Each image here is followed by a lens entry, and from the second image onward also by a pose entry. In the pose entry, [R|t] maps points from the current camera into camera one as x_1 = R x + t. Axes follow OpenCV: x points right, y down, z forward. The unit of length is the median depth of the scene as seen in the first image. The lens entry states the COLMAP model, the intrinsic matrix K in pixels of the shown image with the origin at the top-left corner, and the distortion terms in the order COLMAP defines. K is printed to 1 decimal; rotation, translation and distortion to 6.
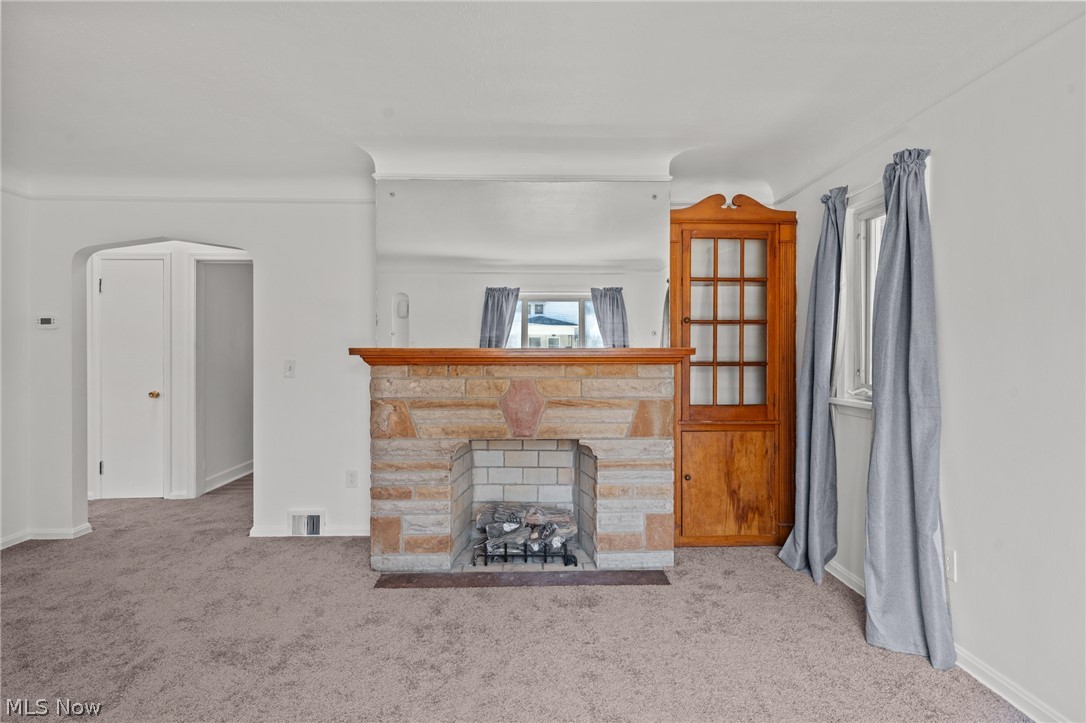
lens RADIAL K [[554.5, 0, 539.1], [0, 554.5, 357.6], [0, 0, 1]] dist [0.008542, -0.002571]
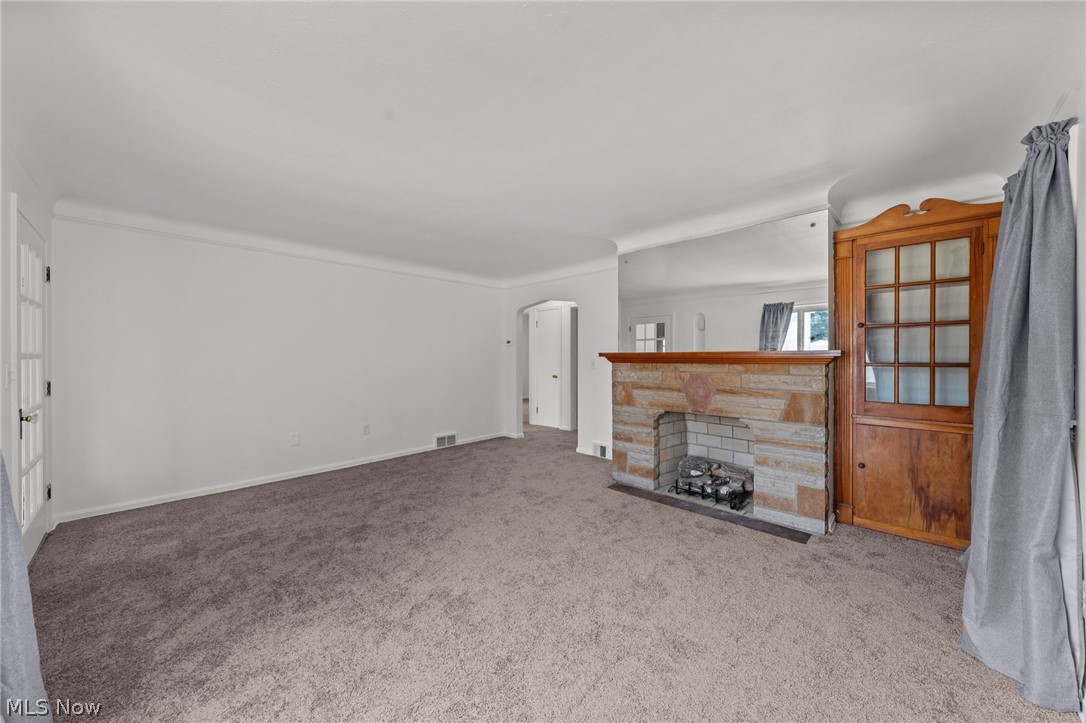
lens RADIAL K [[386.0, 0, 540.5], [0, 386.0, 359.6], [0, 0, 1]] dist [-0.000953, 0.000853]
pose [[0.692996, 0.004263, -0.720929, 0.414835], [-0.002018, 0.999990, 0.003974, 0.000282], [0.720938, -0.001299, 0.692998, -0.007930]]
